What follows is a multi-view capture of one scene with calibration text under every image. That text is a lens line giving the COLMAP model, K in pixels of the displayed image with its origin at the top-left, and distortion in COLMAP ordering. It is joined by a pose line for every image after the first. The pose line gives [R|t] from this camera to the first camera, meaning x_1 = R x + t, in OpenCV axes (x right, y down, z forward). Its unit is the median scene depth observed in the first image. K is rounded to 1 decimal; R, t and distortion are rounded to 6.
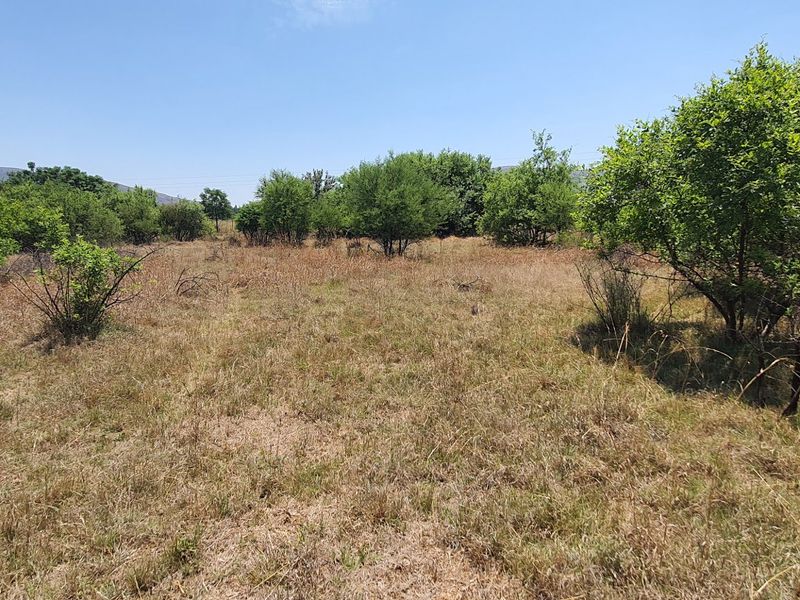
lens RADIAL K [[523.5, 0, 398.1], [0, 523.5, 307.5], [0, 0, 1]] dist [-0.031010, 0.006486]
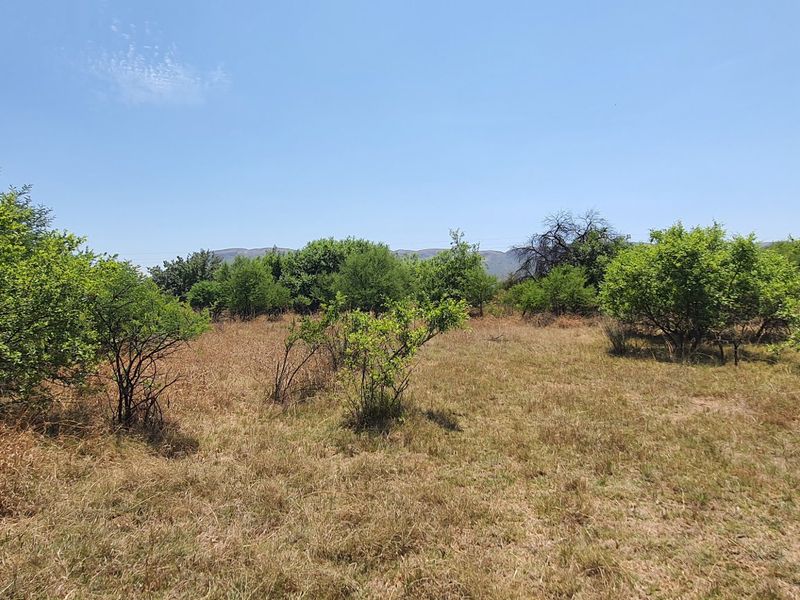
lens RADIAL K [[523.5, 0, 391.4], [0, 523.5, 293.5], [0, 0, 1]] dist [-0.031010, 0.006486]
pose [[0.952983, -0.004955, 0.302984, -0.330949], [0.056721, 0.985111, -0.162295, 0.028934], [-0.297668, 0.171850, 0.939075, -0.189973]]
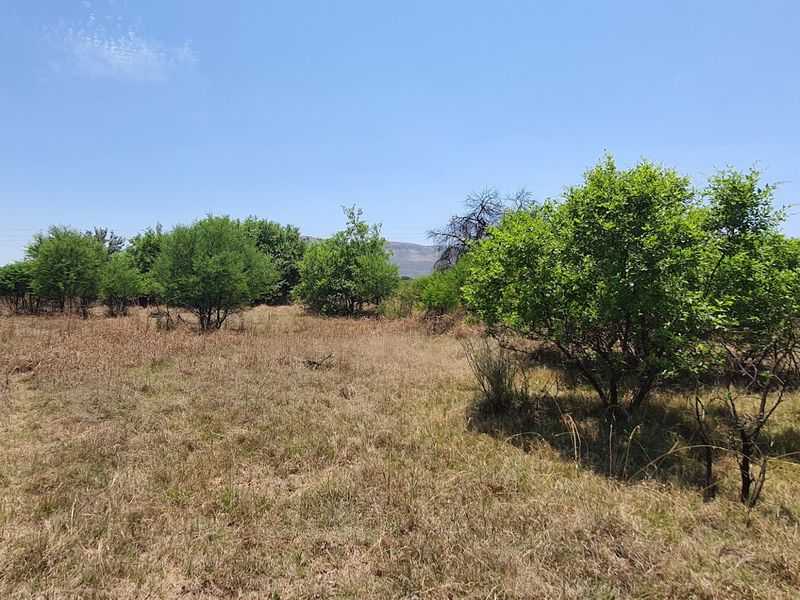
lens RADIAL K [[523.5, 0, 408.4], [0, 523.5, 302.3], [0, 0, 1]] dist [-0.031010, 0.006486]
pose [[0.923536, 0.011036, 0.383352, -0.026763], [0.042172, 0.990602, -0.130116, -0.007554], [-0.381186, 0.136333, 0.914391, 0.031321]]
